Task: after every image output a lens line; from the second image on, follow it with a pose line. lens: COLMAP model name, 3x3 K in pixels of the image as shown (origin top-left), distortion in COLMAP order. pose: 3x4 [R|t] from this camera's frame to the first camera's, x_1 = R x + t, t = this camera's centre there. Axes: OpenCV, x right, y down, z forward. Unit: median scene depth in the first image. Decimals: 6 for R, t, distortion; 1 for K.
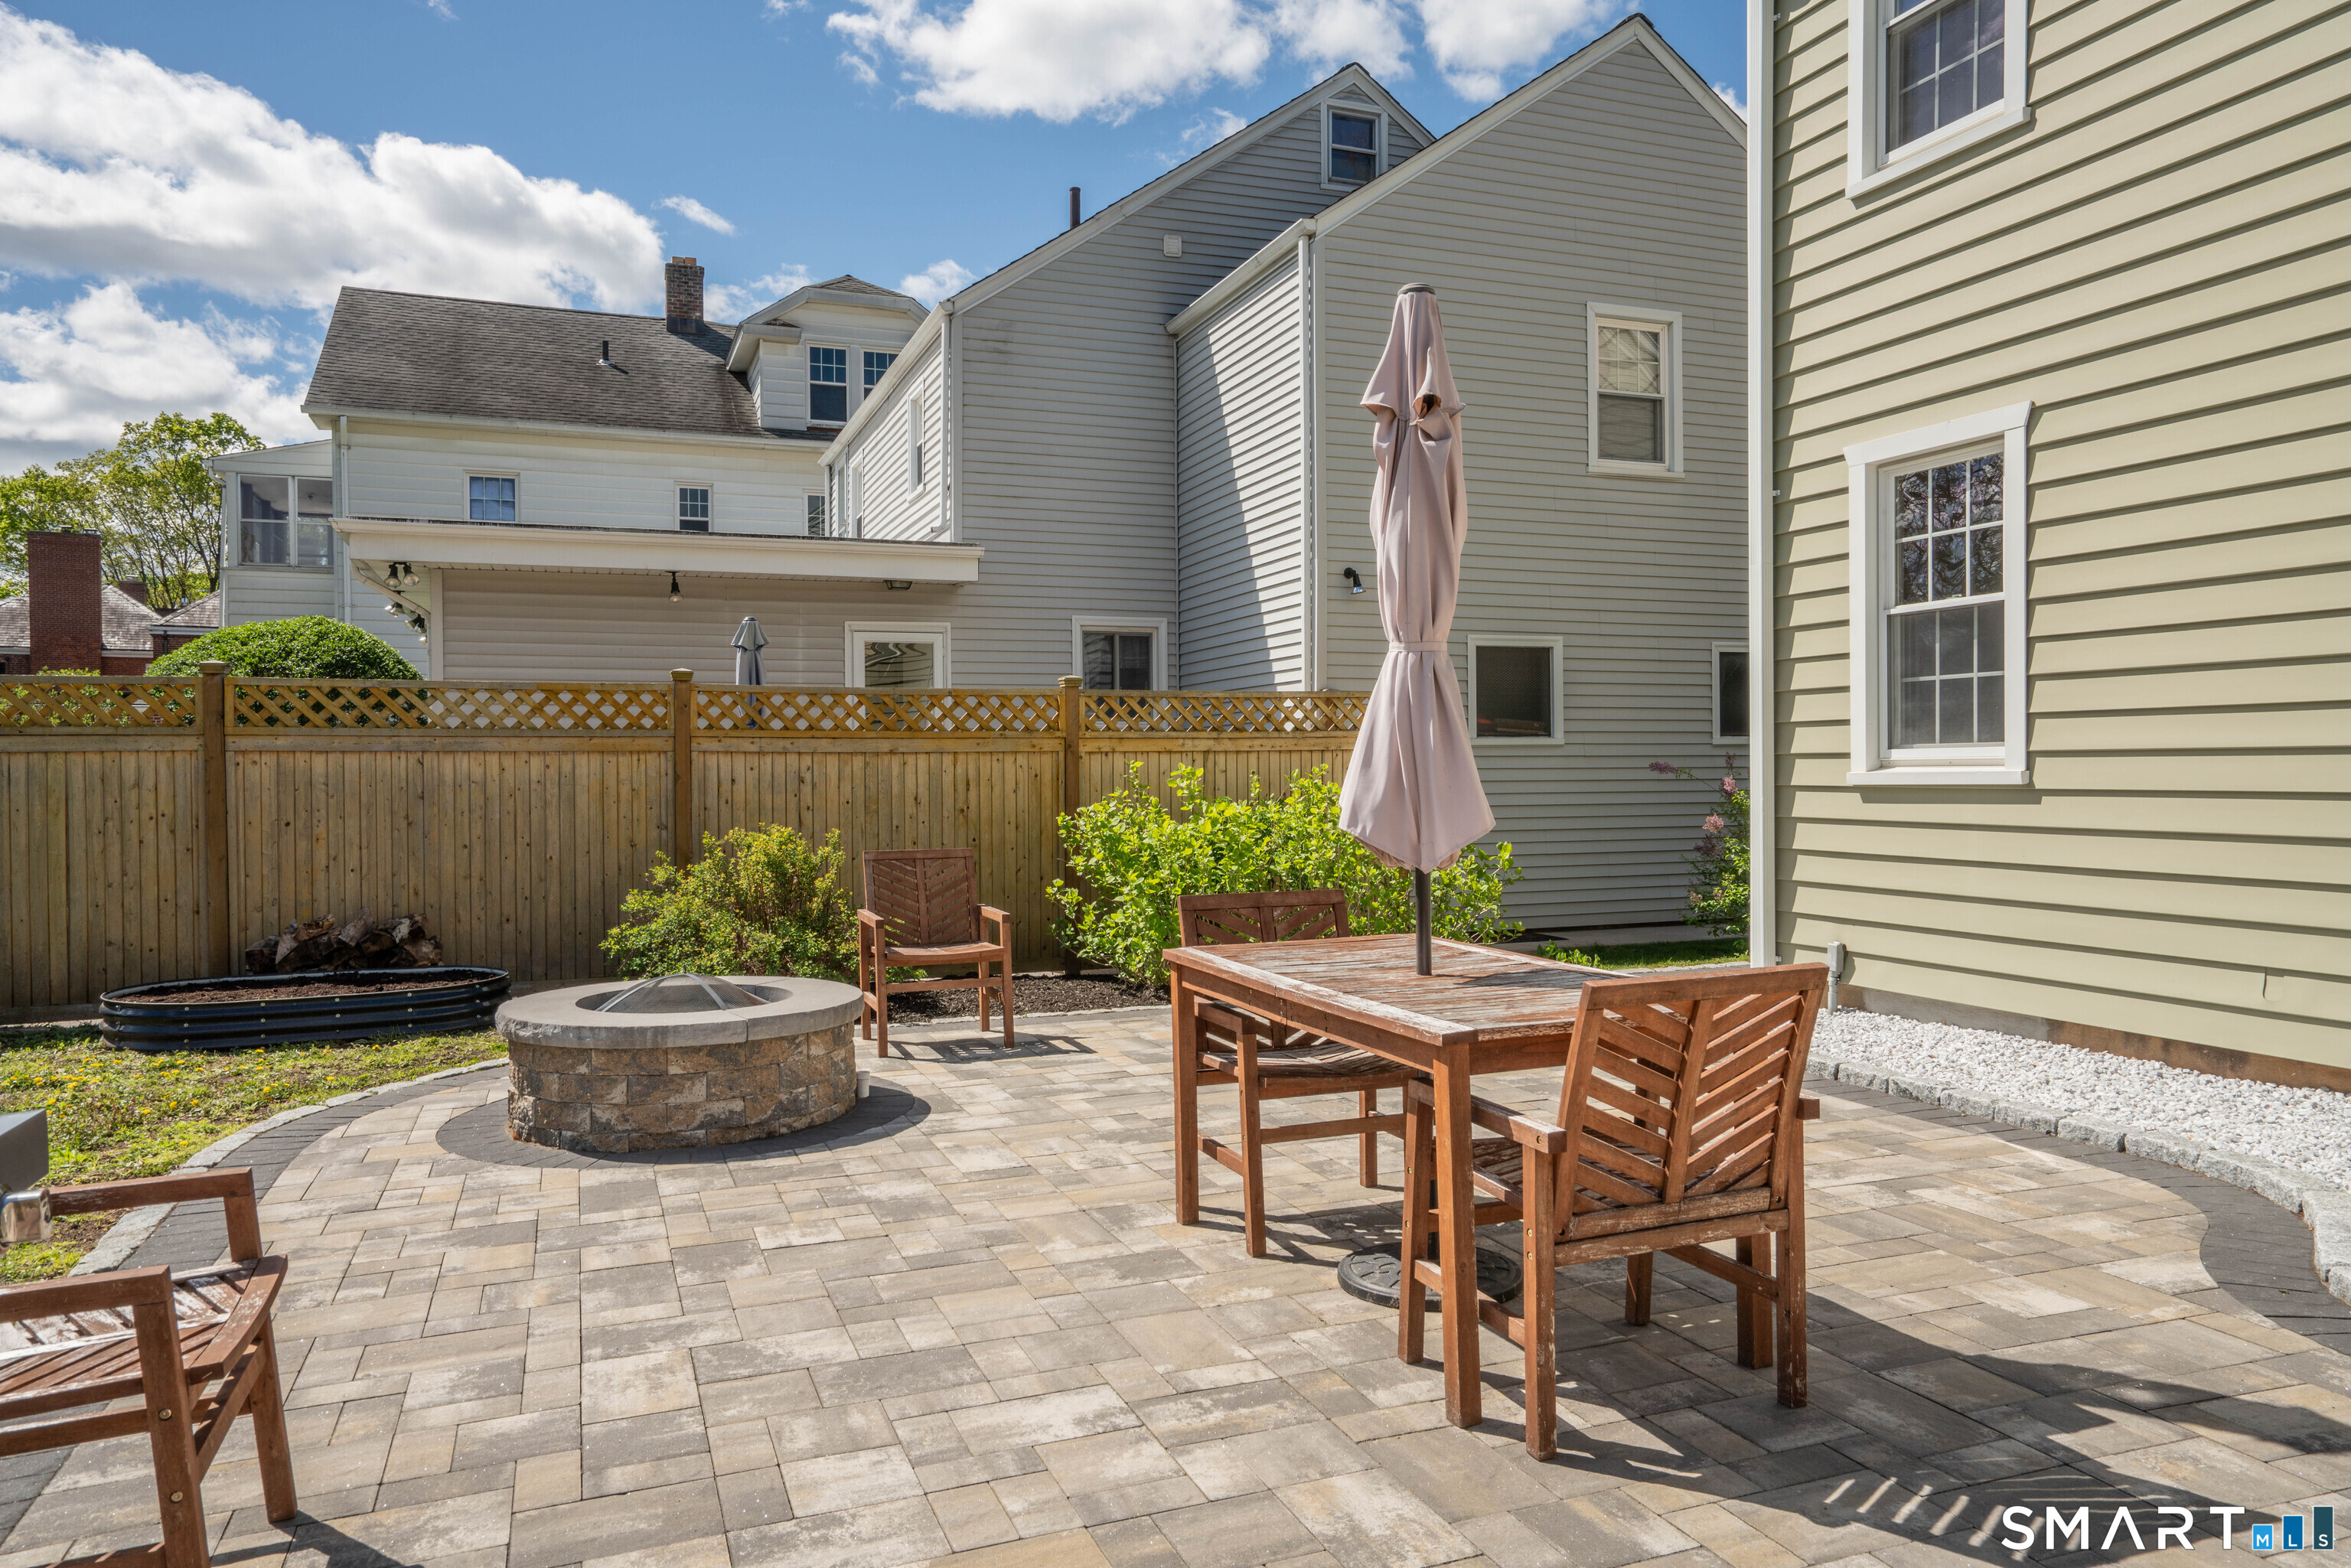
lens RADIAL K [[1565.7, 0, 1175.5], [0, 1565.7, 784.0], [0, 0, 1]] dist [-0.032762, 0.071985]
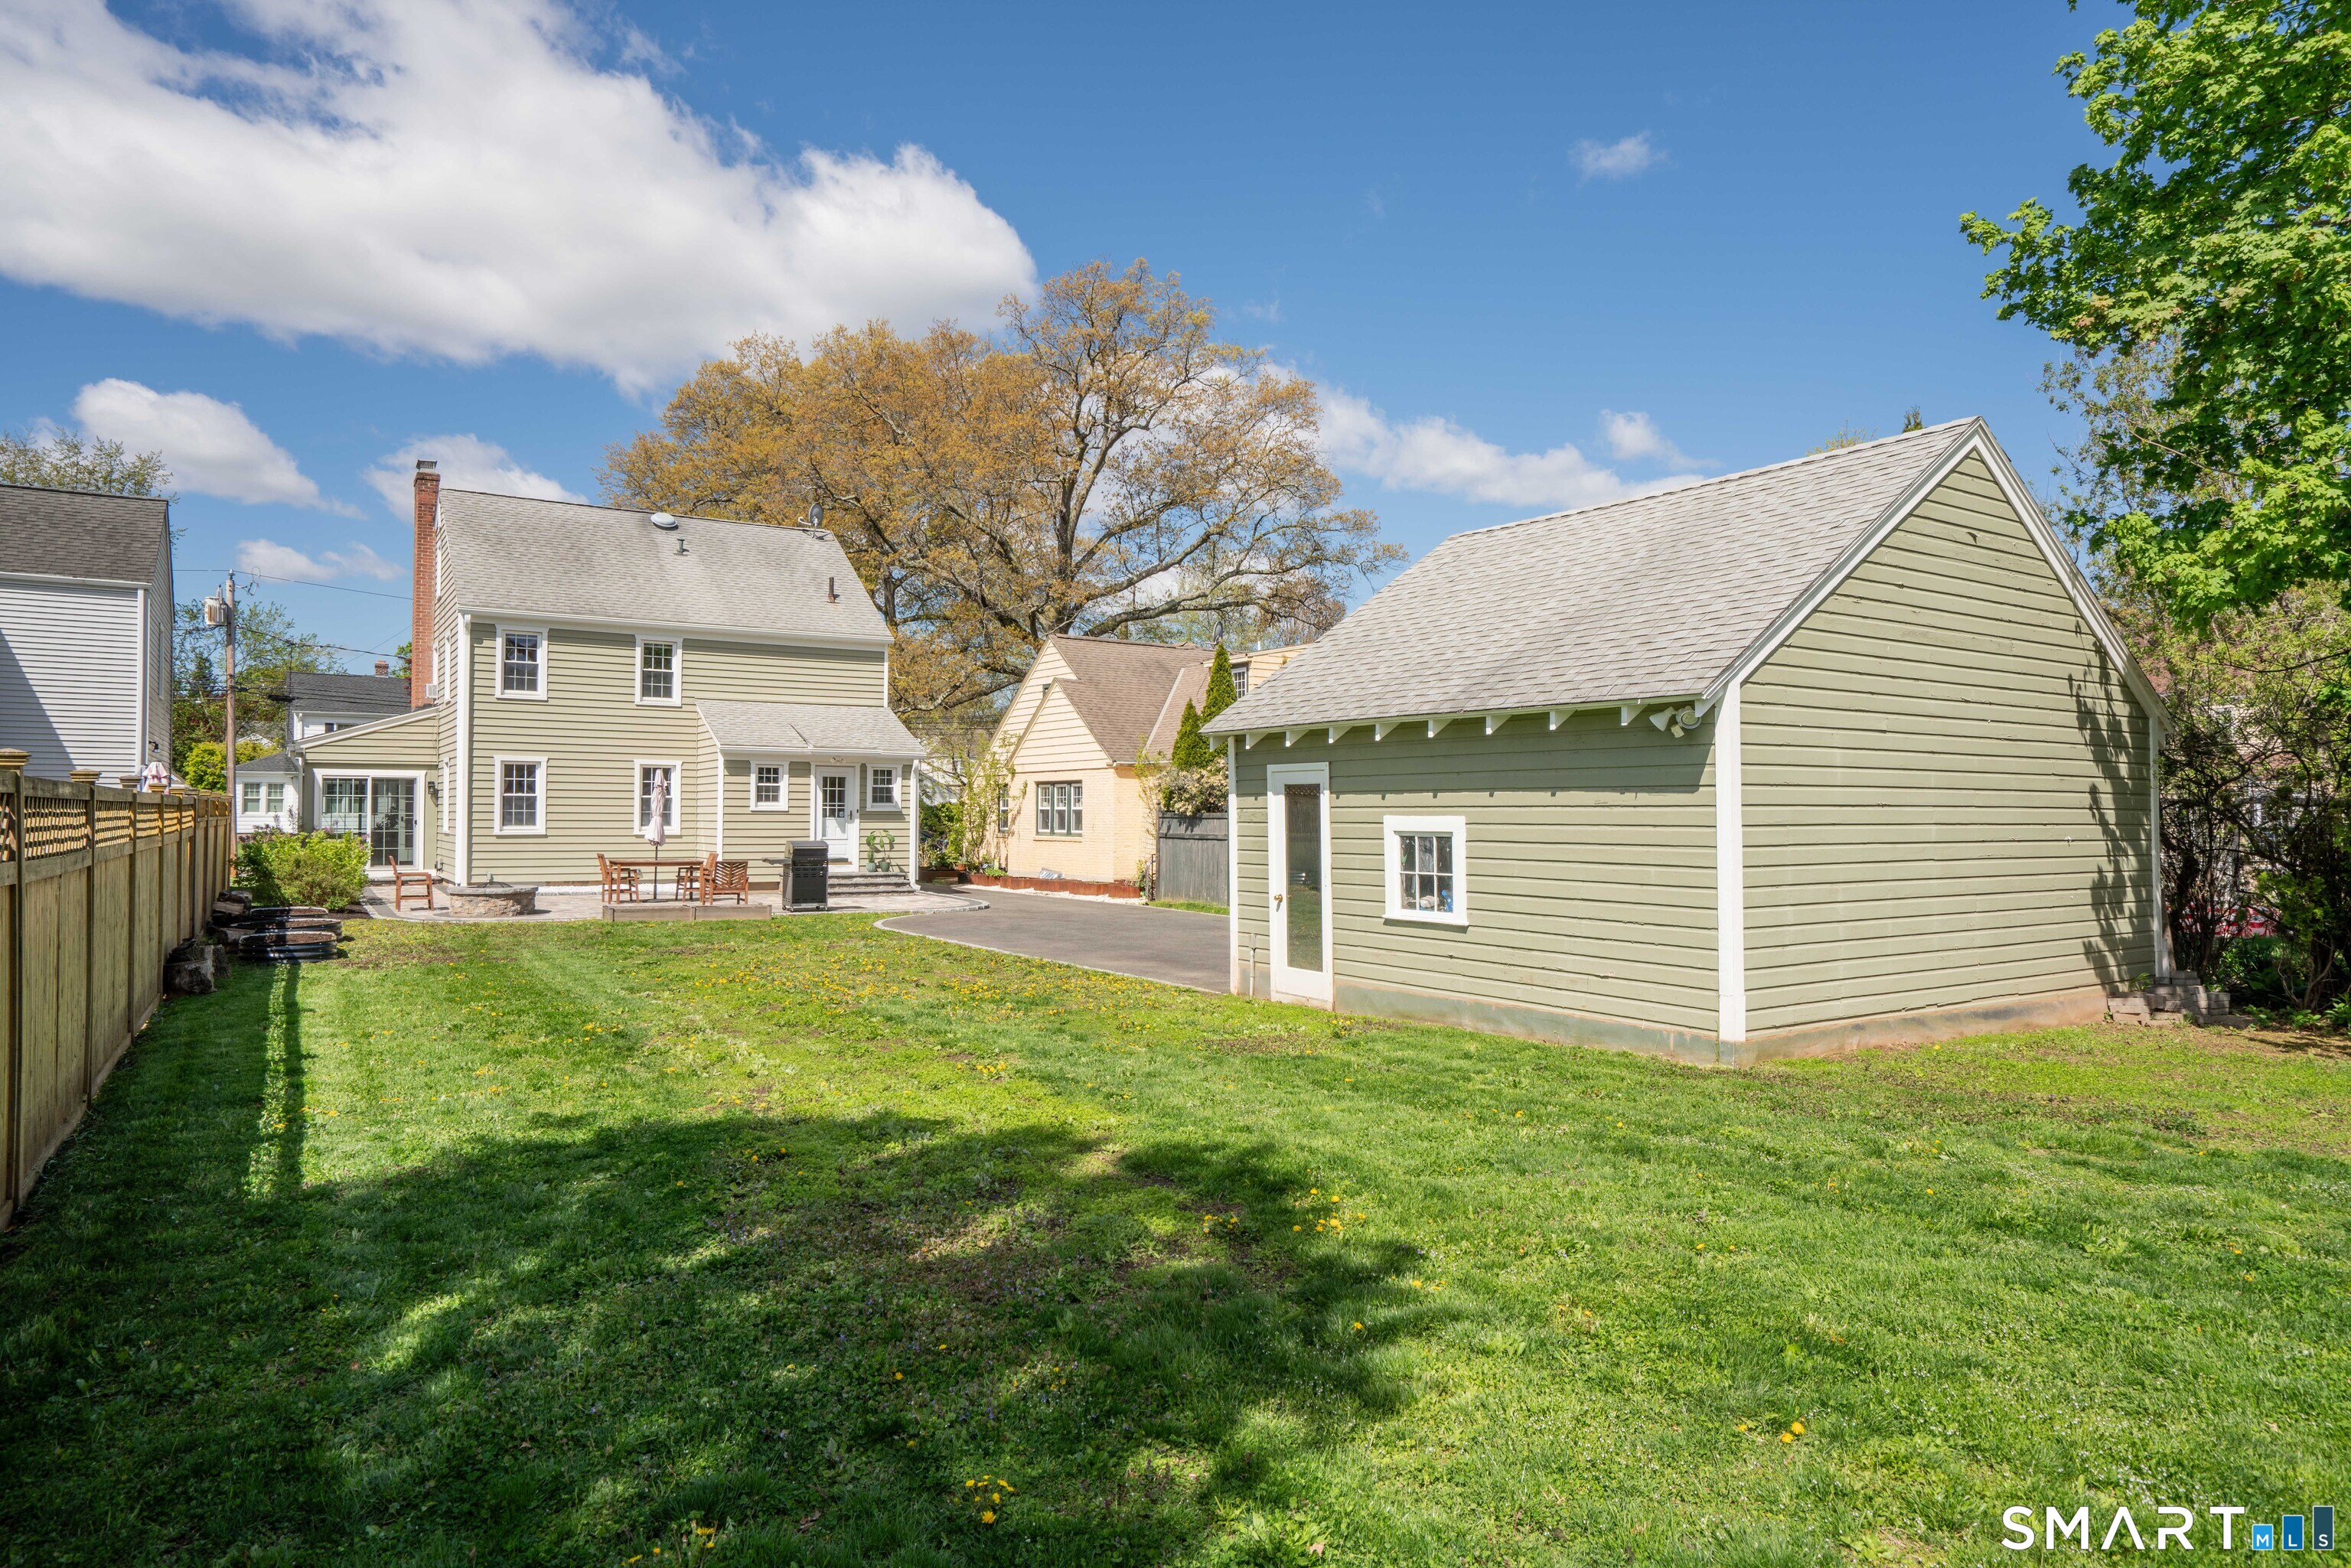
lens RADIAL K [[1565.7, 0, 1175.5], [0, 1565.7, 784.0], [0, 0, 1]] dist [-0.032762, 0.071985]
pose [[-0.188063, 0.022999, 0.981888, -4.136322], [0.003924, 0.999735, -0.022665, -0.034457], [-0.982149, -0.000410, -0.188104, -0.019124]]
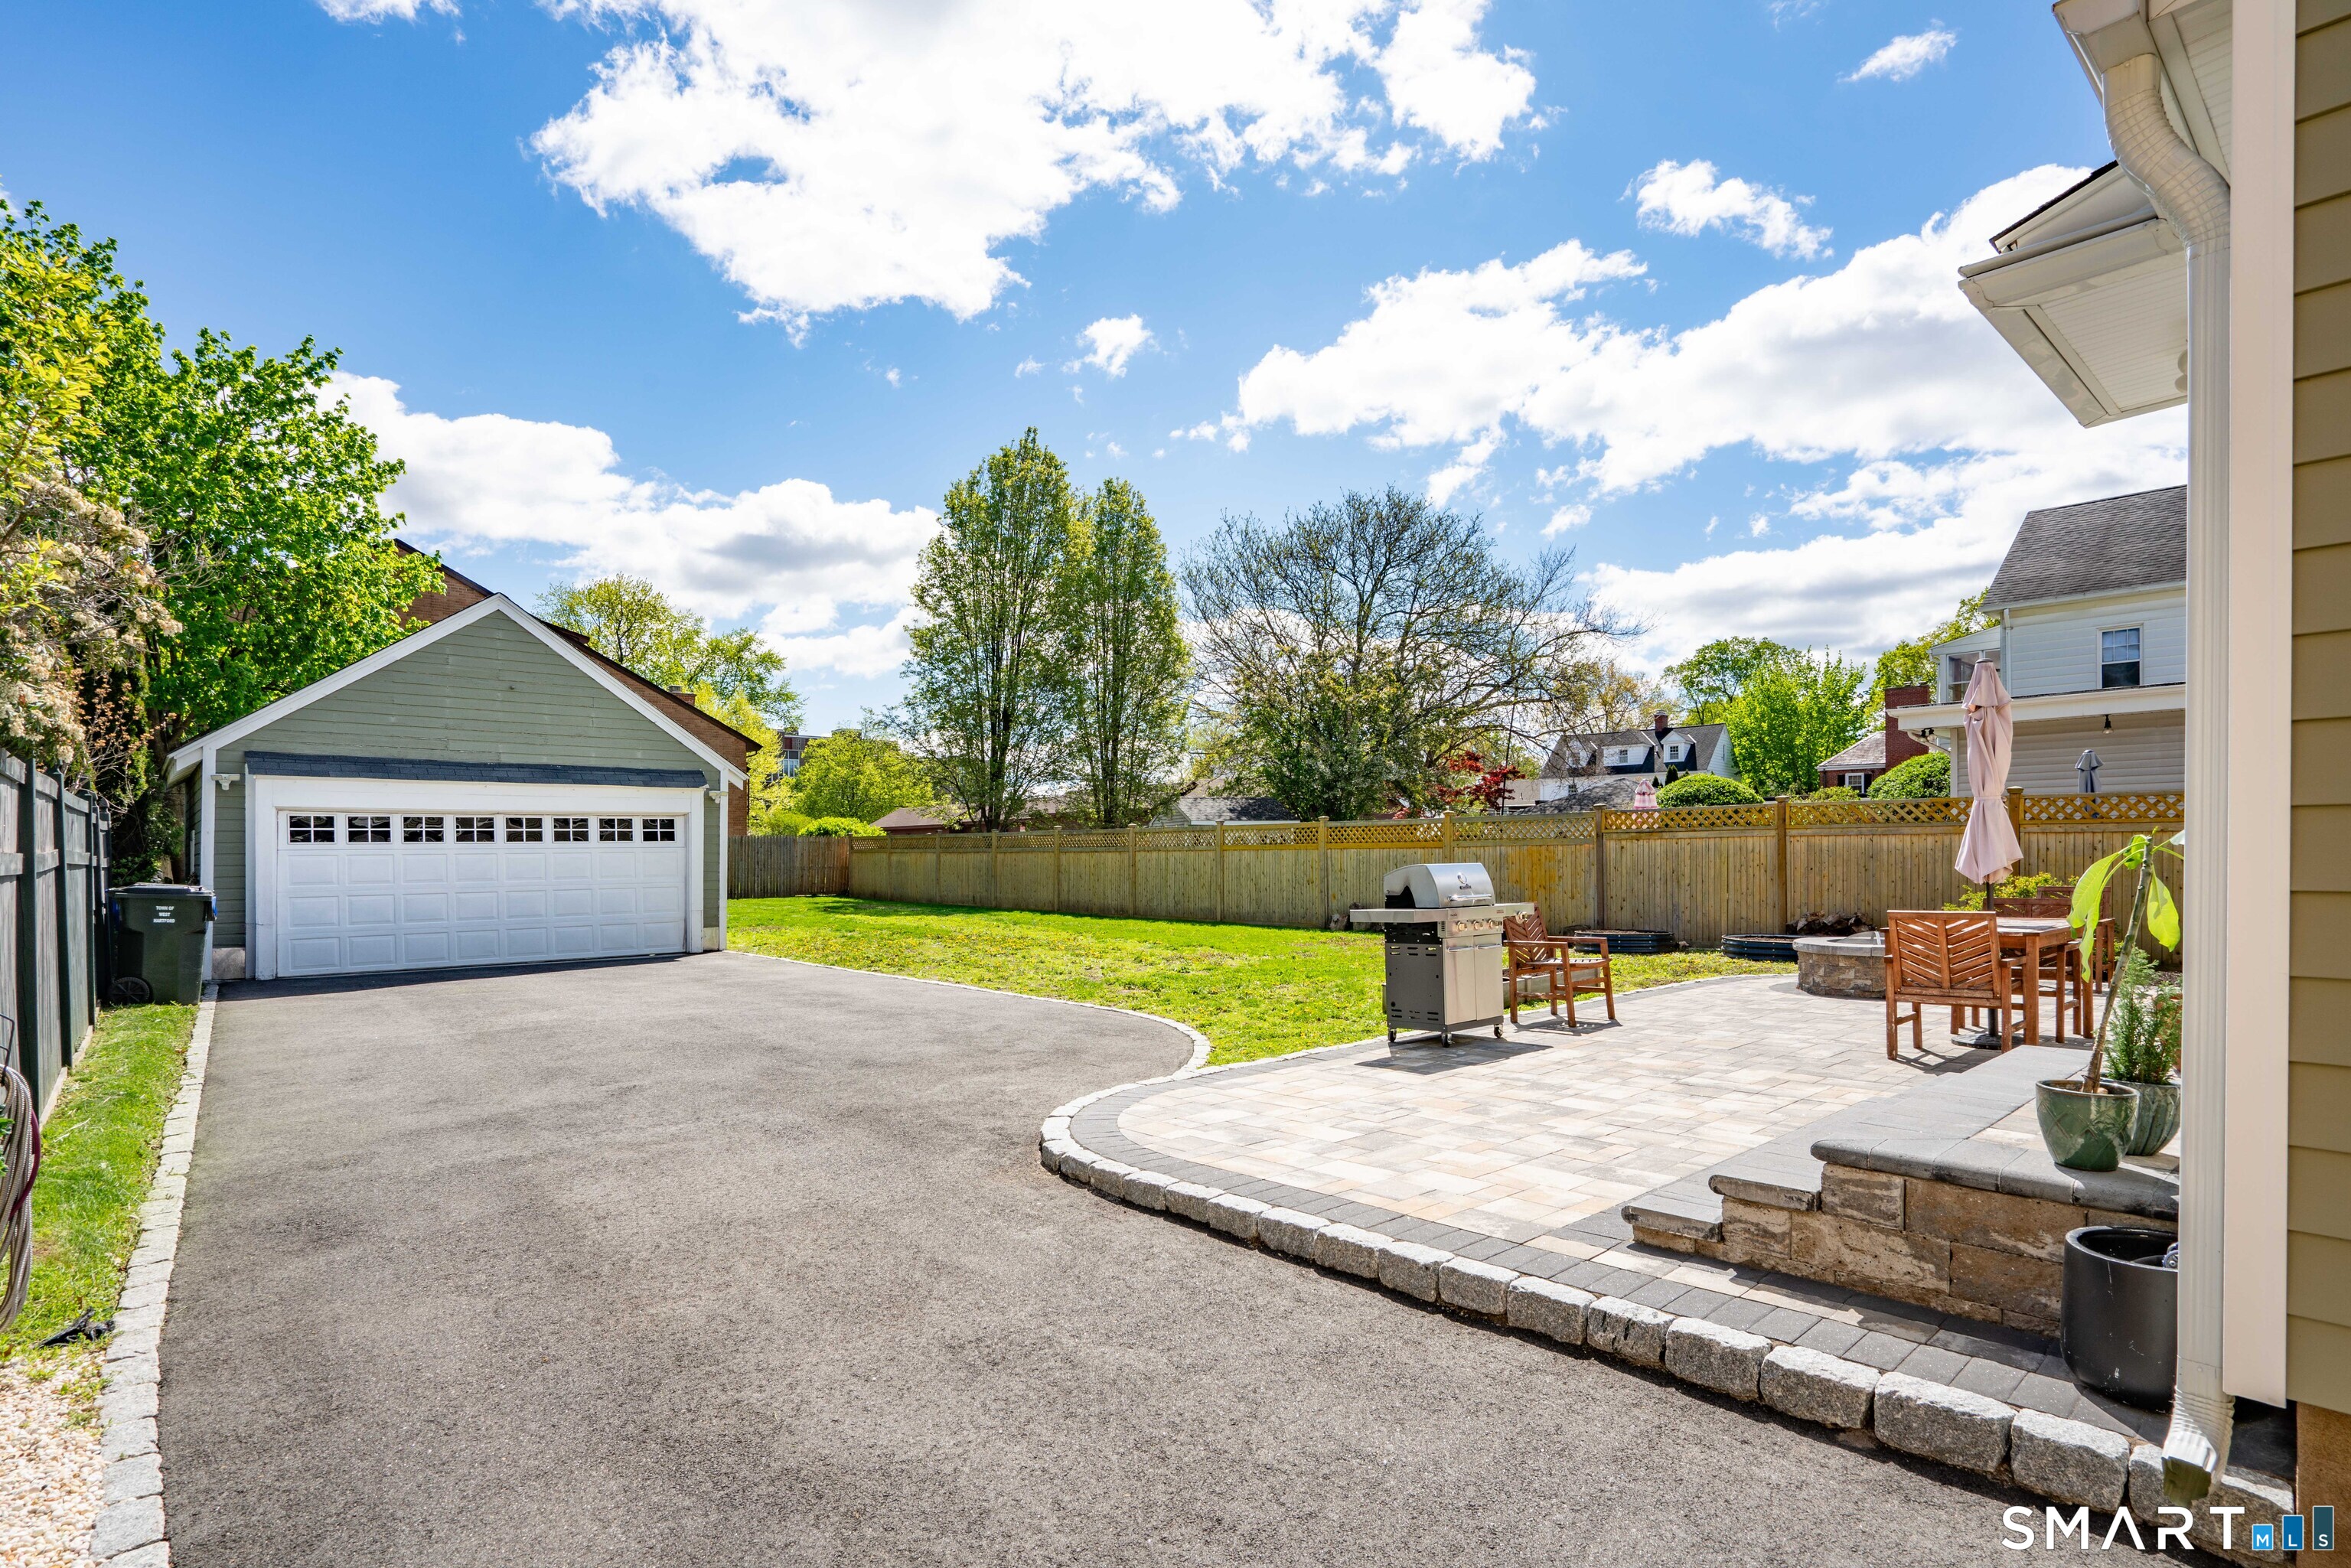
lens RADIAL K [[1095.9, 0, 1175.5], [0, 1095.9, 784.0], [0, 0, 1]] dist [-0.003284, 0.000018]
pose [[0.336155, -0.056818, -0.940091, 0.760510], [-0.002926, 0.998111, -0.061371, 0.004746], [0.941802, 0.023381, 0.335354, -0.461597]]
